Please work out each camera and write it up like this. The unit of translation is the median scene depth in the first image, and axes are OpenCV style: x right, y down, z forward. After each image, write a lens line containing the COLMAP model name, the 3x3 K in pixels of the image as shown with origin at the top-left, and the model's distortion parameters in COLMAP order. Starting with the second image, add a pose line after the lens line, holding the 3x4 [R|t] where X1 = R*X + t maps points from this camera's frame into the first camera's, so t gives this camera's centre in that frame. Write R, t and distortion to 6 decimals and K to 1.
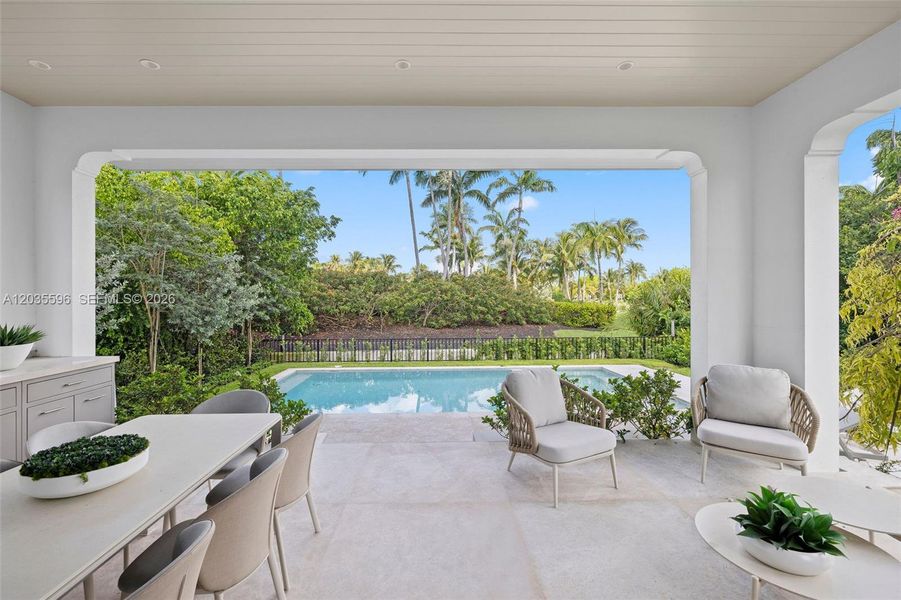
lens RADIAL K [[389.4, 0, 441.8], [0, 389.4, 295.5], [0, 0, 1]] dist [-0.000251, 0.000162]
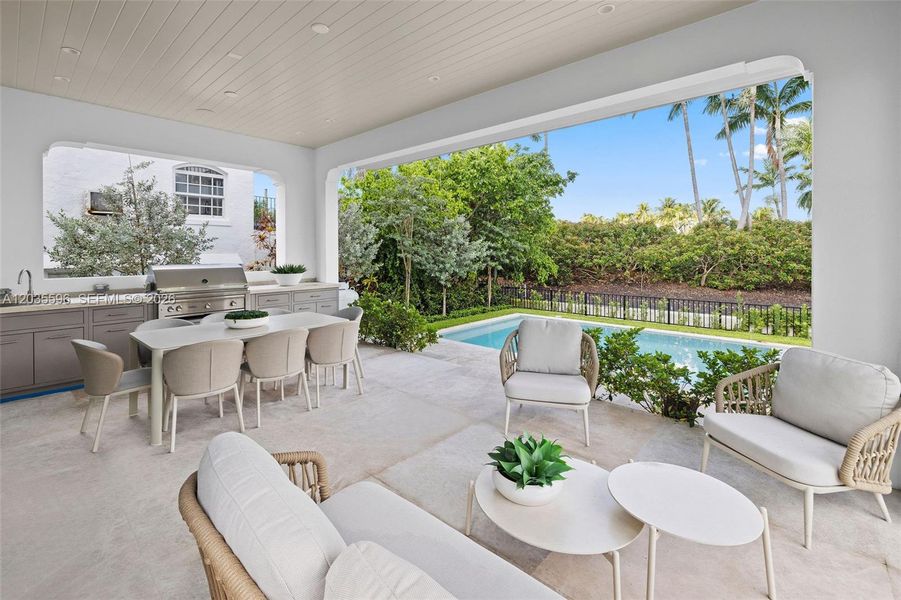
lens RADIAL K [[400.6, 0, 443.9], [0, 400.6, 252.2], [0, 0, 1]] dist [-0.000288, -0.000075]
pose [[0.727371, 0.006703, -0.686212, 0.214939], [0.000015, 0.999952, 0.009783, -0.001536], [0.686245, -0.007126, 0.727336, 0.003294]]
